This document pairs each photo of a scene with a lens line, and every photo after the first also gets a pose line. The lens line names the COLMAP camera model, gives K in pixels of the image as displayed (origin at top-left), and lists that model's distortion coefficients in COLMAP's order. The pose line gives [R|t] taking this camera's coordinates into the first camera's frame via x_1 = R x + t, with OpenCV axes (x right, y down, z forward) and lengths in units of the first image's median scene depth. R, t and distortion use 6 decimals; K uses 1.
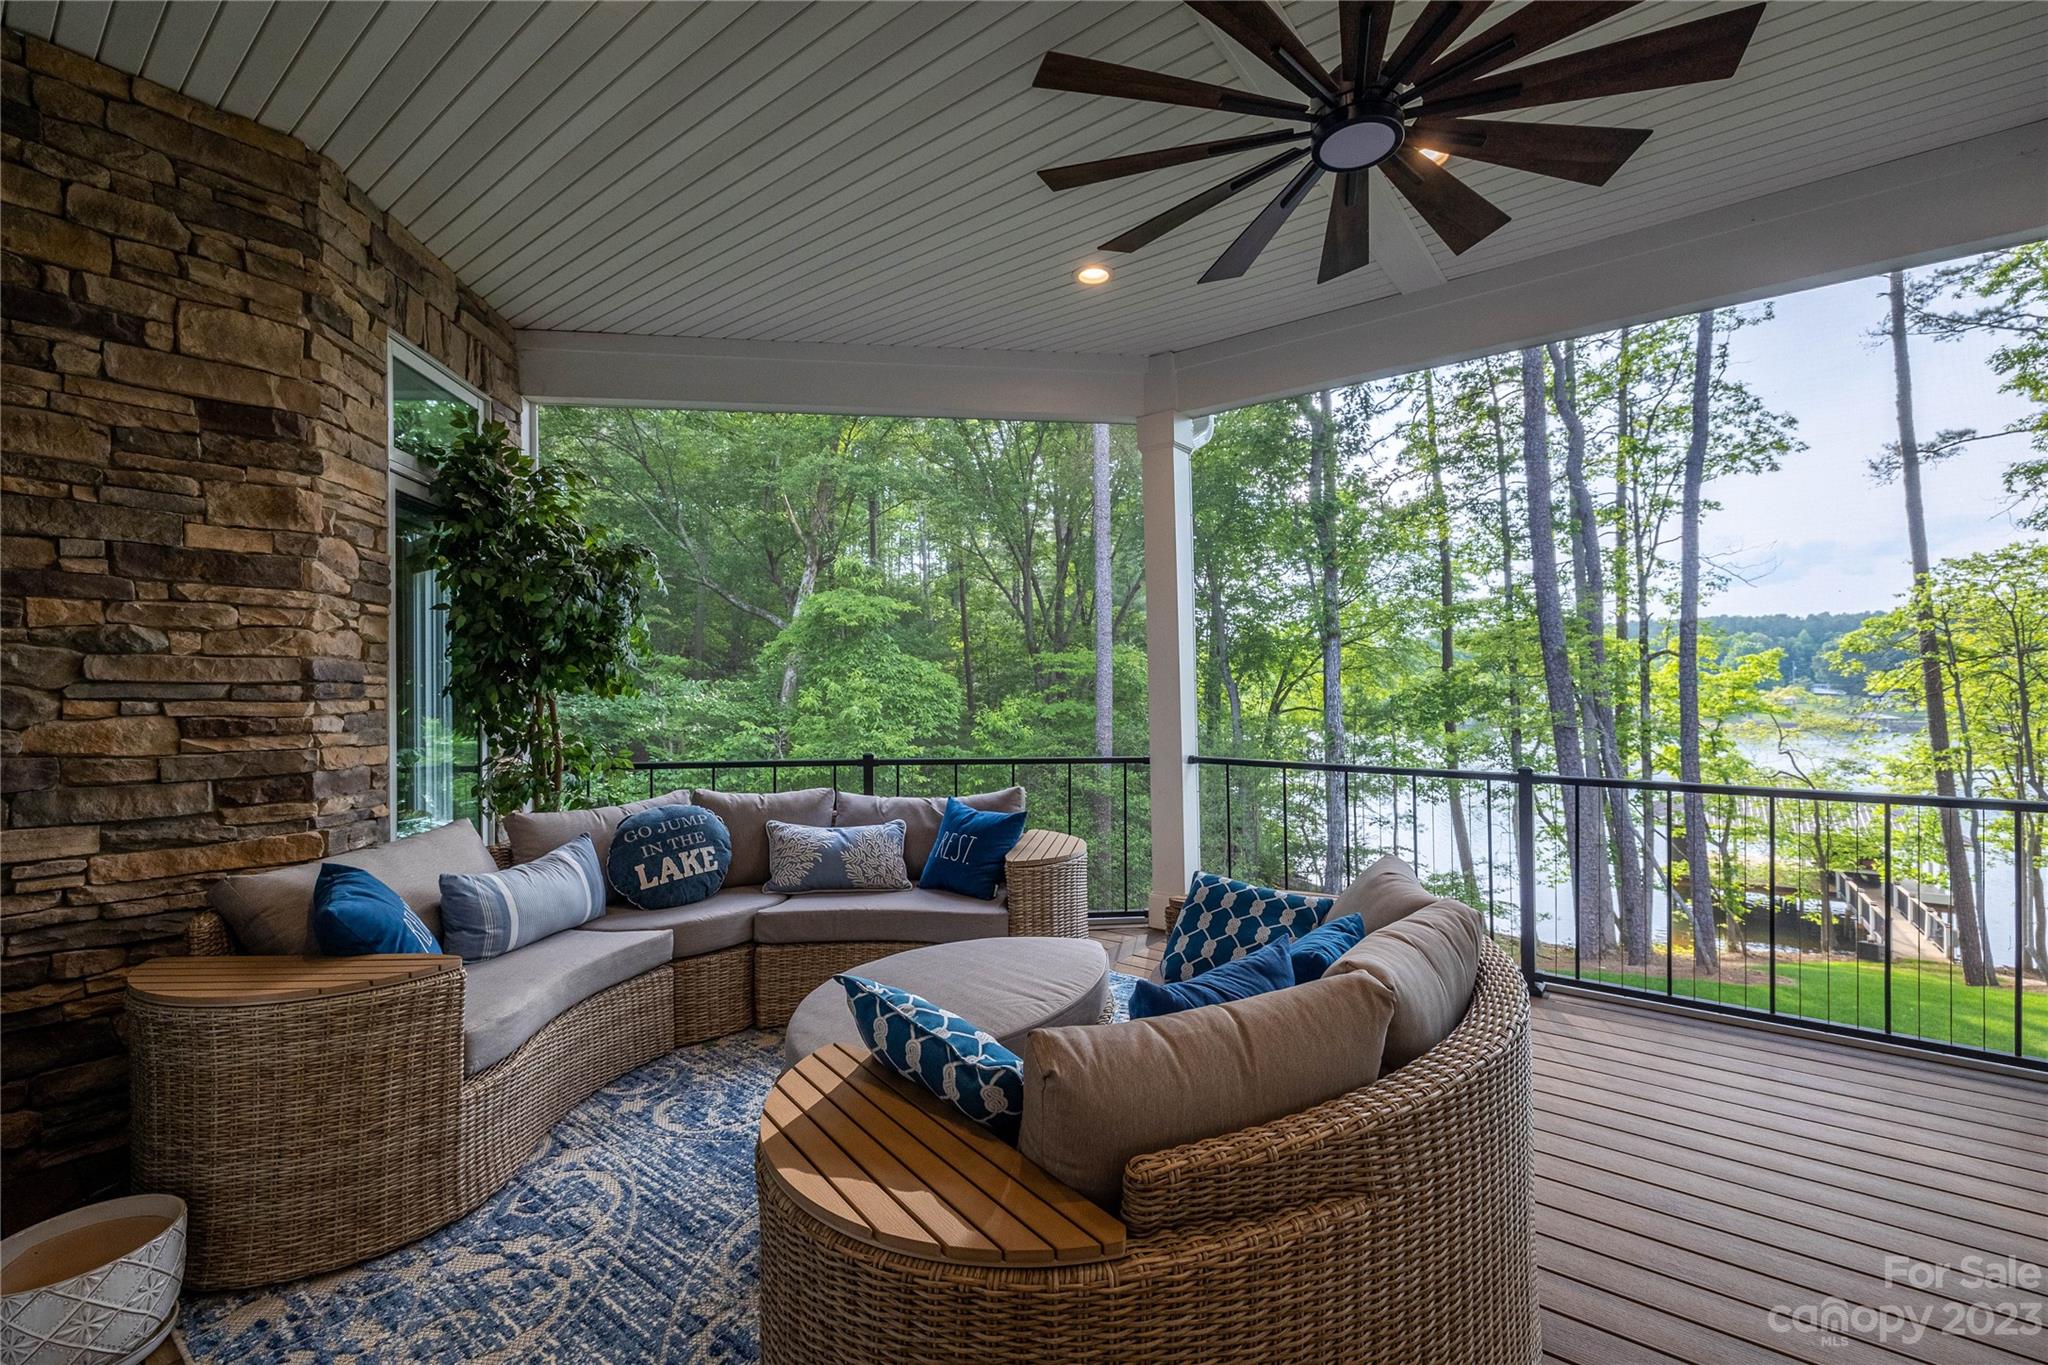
lens RADIAL K [[876.2, 0, 1007.9], [0, 876.2, 683.7], [0, 0, 1]] dist [0.001346, 0.000317]
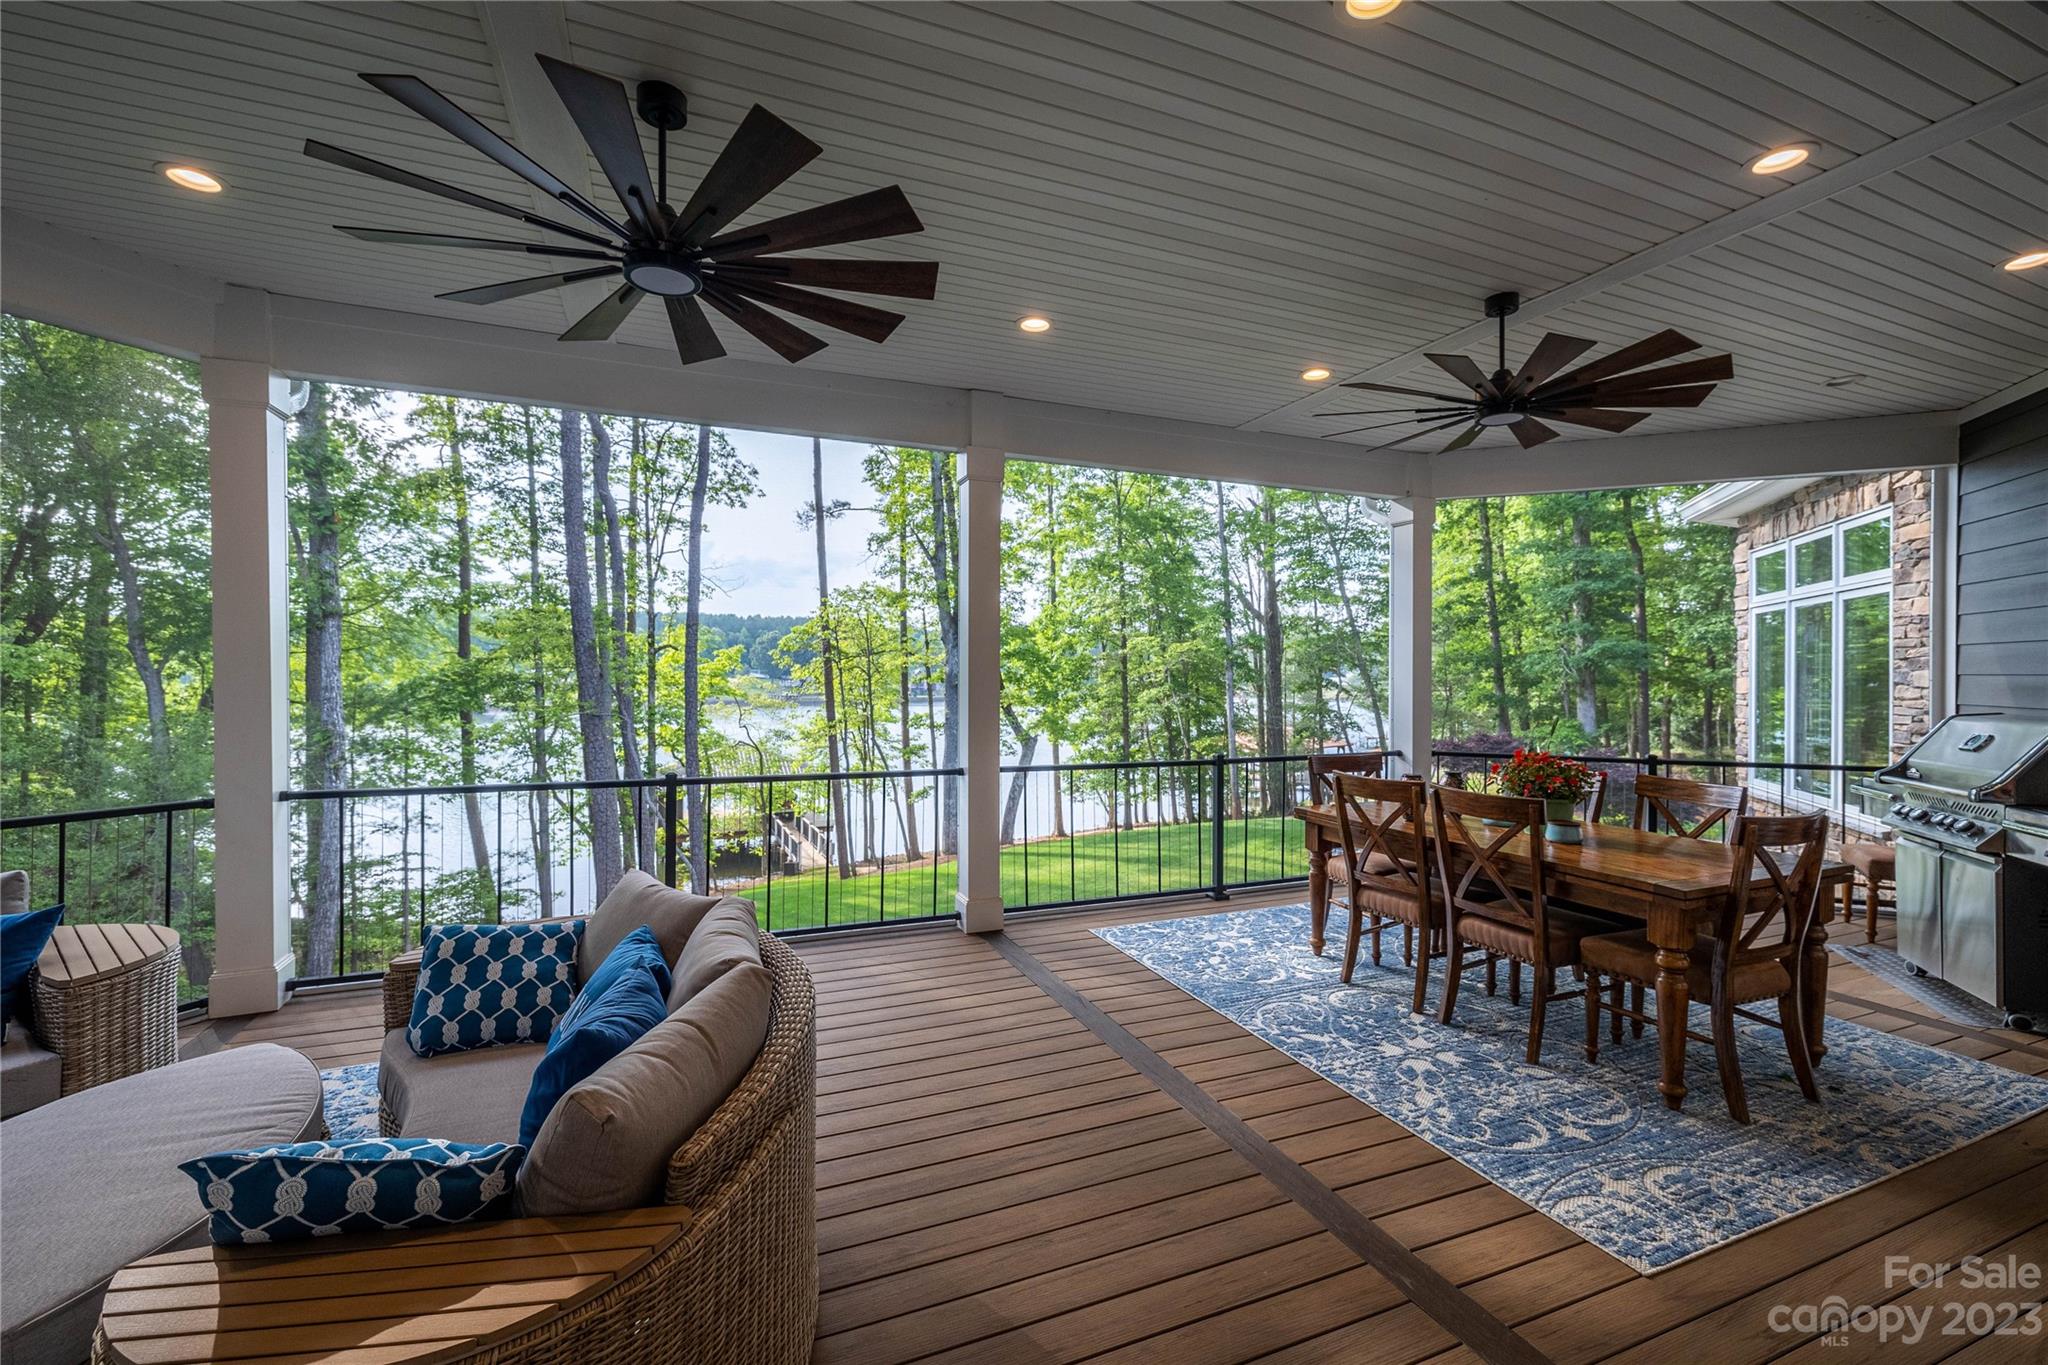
lens RADIAL K [[876.2, 0, 1044.2], [0, 876.2, 676.2], [0, 0, 1]] dist [0.001346, 0.000317]
pose [[0.483488, 0.002197, 0.875348, -0.030370], [-0.011345, 0.999929, 0.003757, -0.006751], [-0.875277, -0.011747, 0.483479, -0.002800]]
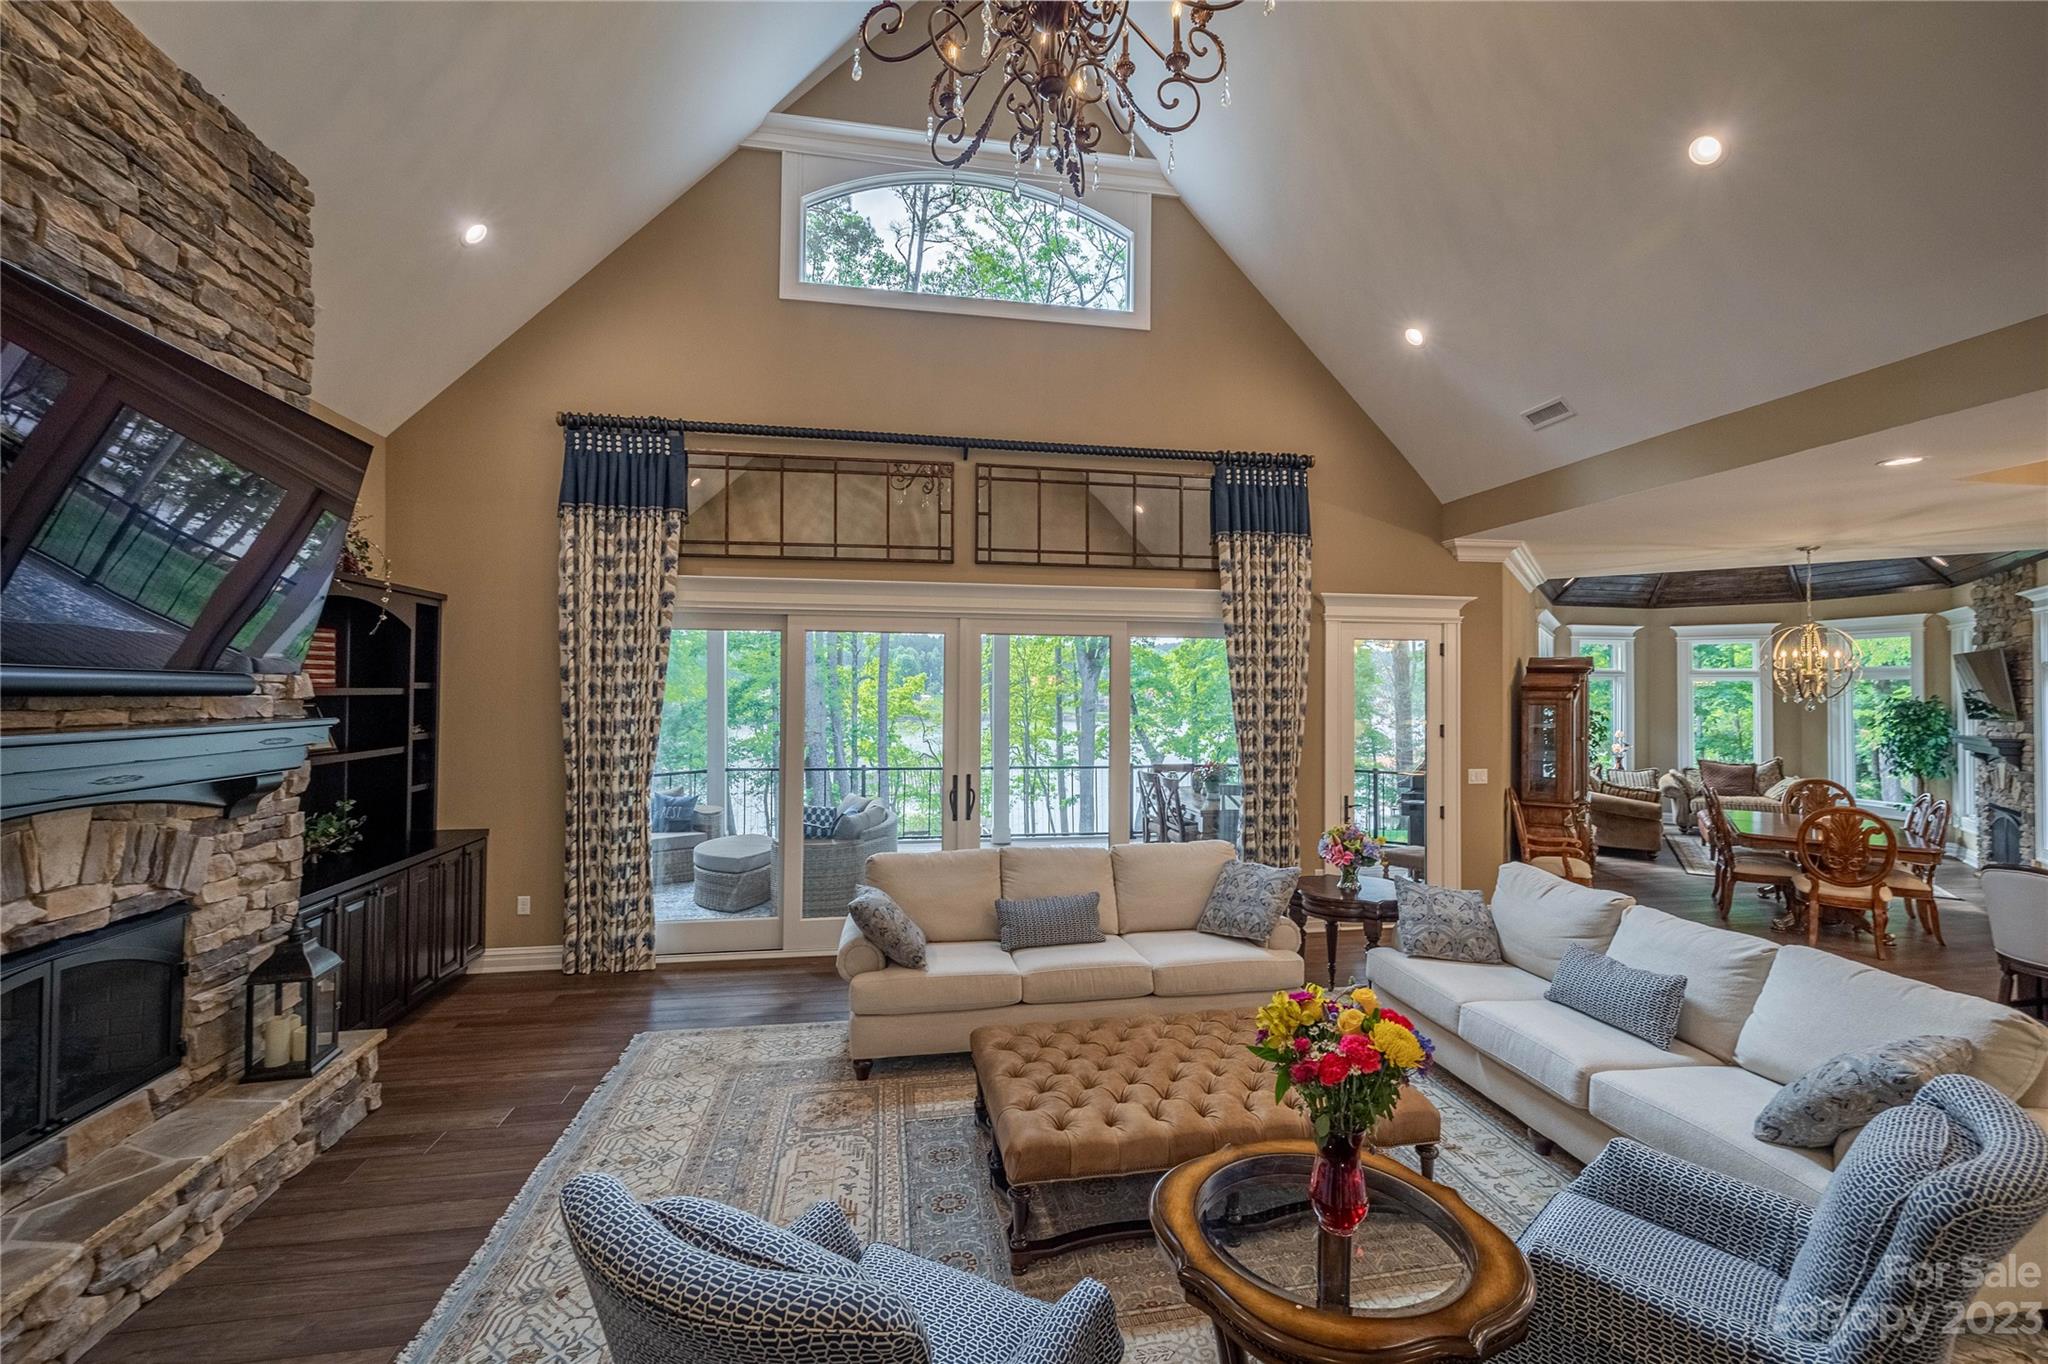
lens RADIAL K [[876.2, 0, 1028.8], [0, 876.2, 679.0], [0, 0, 1]] dist [0.001346, 0.000317]
pose [[0.662763, 0.015018, 0.748678, -0.164325], [-0.012131, 0.999883, -0.009319, -0.022164], [-0.748731, -0.002906, 0.662868, -0.169160]]
